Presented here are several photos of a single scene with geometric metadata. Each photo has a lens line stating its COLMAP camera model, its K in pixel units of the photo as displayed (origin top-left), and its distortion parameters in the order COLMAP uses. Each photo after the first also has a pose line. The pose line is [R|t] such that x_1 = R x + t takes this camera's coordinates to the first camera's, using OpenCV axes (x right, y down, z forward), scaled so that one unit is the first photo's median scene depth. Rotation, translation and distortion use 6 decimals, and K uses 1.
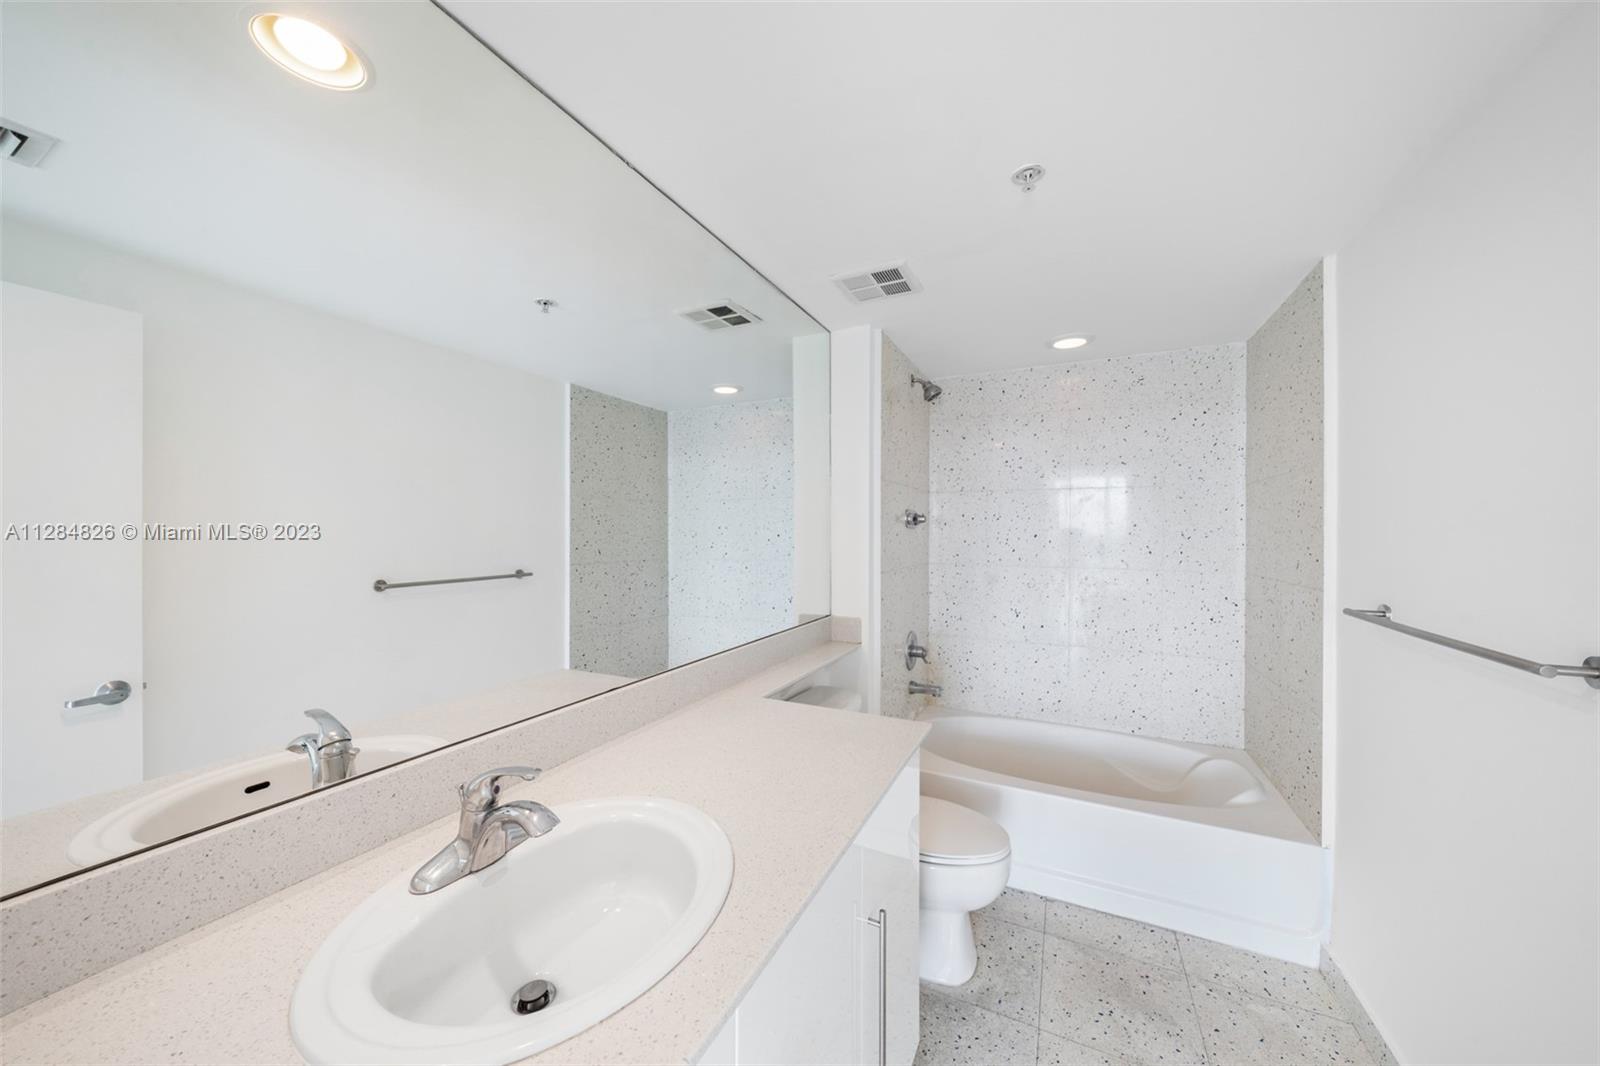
lens RADIAL K [[559.5, 0, 801.8], [0, 559.5, 522.5], [0, 0, 1]] dist [-0.004582, -0.000258]
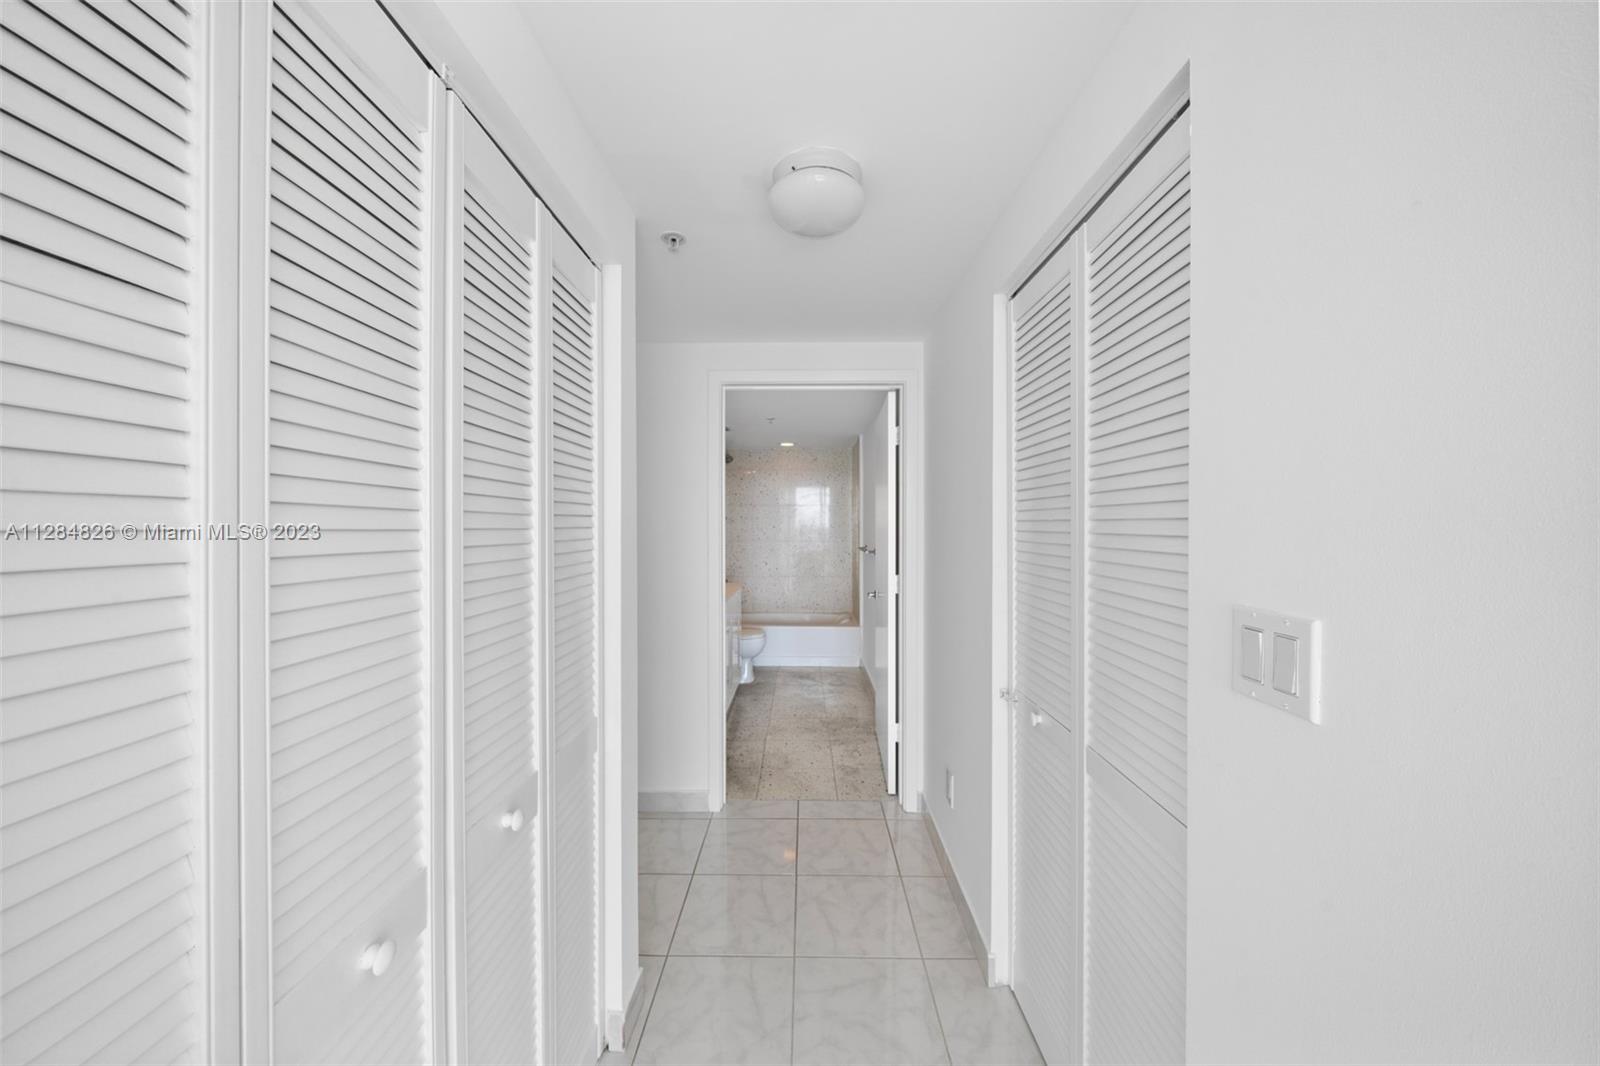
lens RADIAL K [[559.5, 0, 801.8], [0, 559.5, 522.5], [0, 0, 1]] dist [-0.004582, -0.000258]
pose [[0.907330, -0.004634, 0.420393, -0.523901], [0.002629, 0.999982, 0.005347, -0.009364], [-0.420410, -0.003747, 0.907326, -1.331497]]
